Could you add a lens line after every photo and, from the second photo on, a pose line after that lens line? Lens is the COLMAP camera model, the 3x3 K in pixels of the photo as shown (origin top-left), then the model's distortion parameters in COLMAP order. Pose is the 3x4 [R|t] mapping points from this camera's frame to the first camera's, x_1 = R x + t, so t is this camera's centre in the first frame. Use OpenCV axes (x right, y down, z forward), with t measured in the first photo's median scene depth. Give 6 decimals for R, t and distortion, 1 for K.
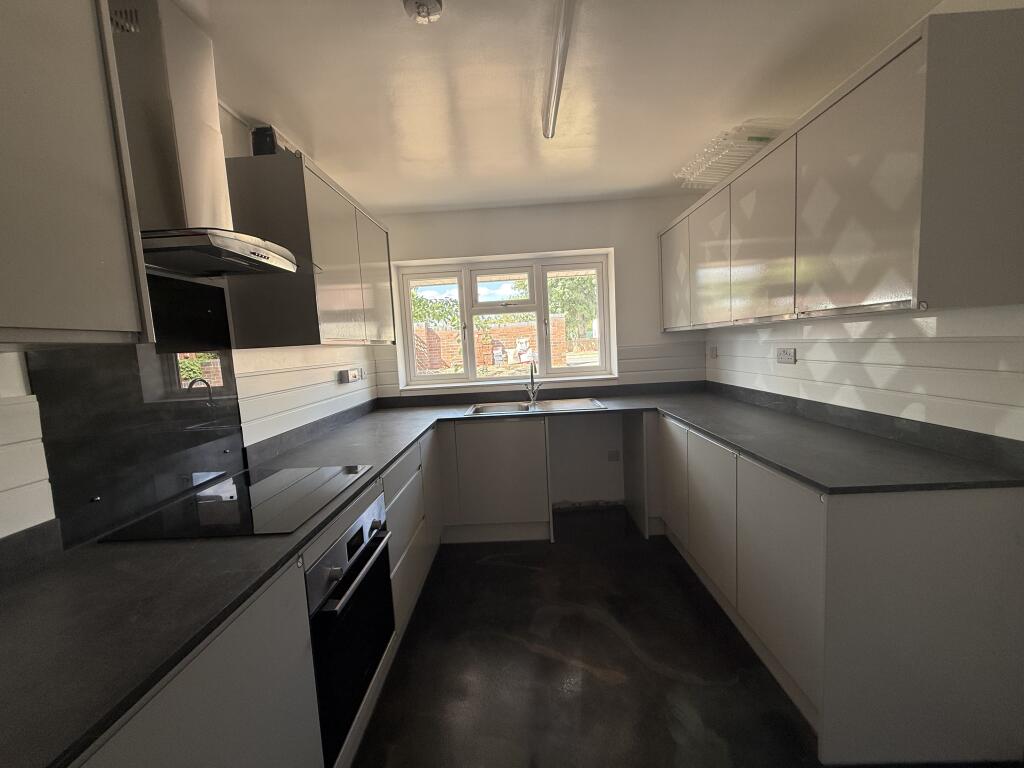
lens RADIAL K [[406.9, 0, 512.0], [0, 406.9, 384.0], [0, 0, 1]] dist [-0.000242, 0.000067]
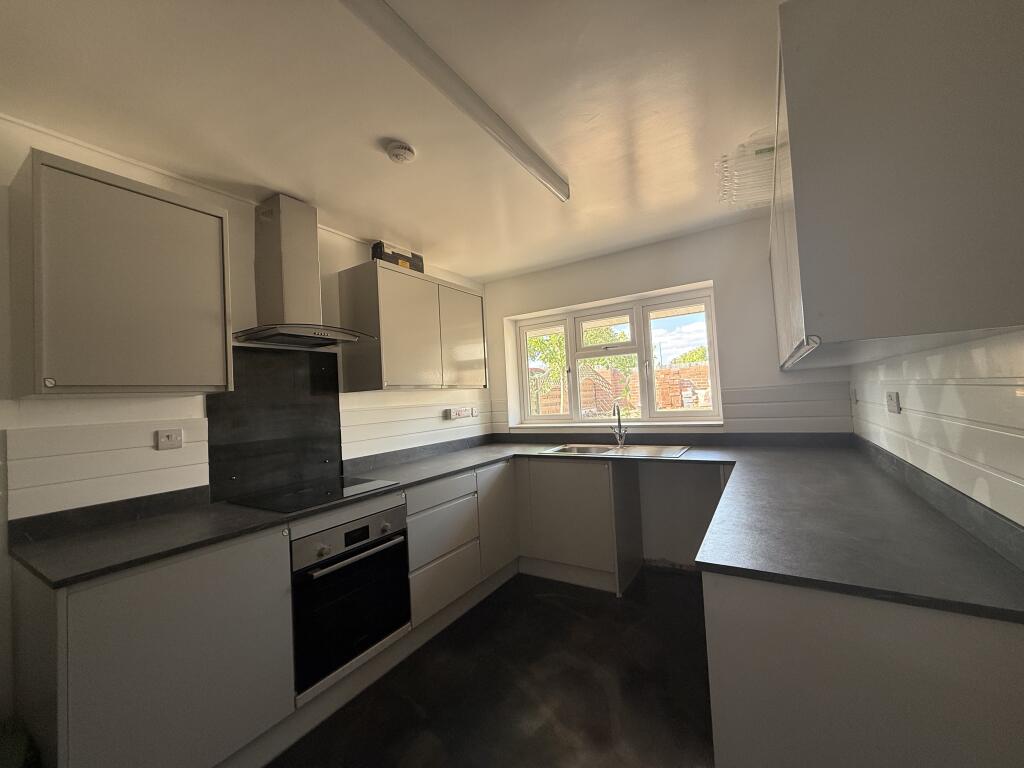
lens RADIAL K [[406.9, 0, 512.0], [0, 406.9, 384.0], [0, 0, 1]] dist [-0.000242, 0.000067]
pose [[0.860205, -0.009302, -0.509863, 0.344025], [-0.041235, 0.995291, -0.087729, -0.007376], [0.508278, 0.096489, 0.855771, 0.021863]]
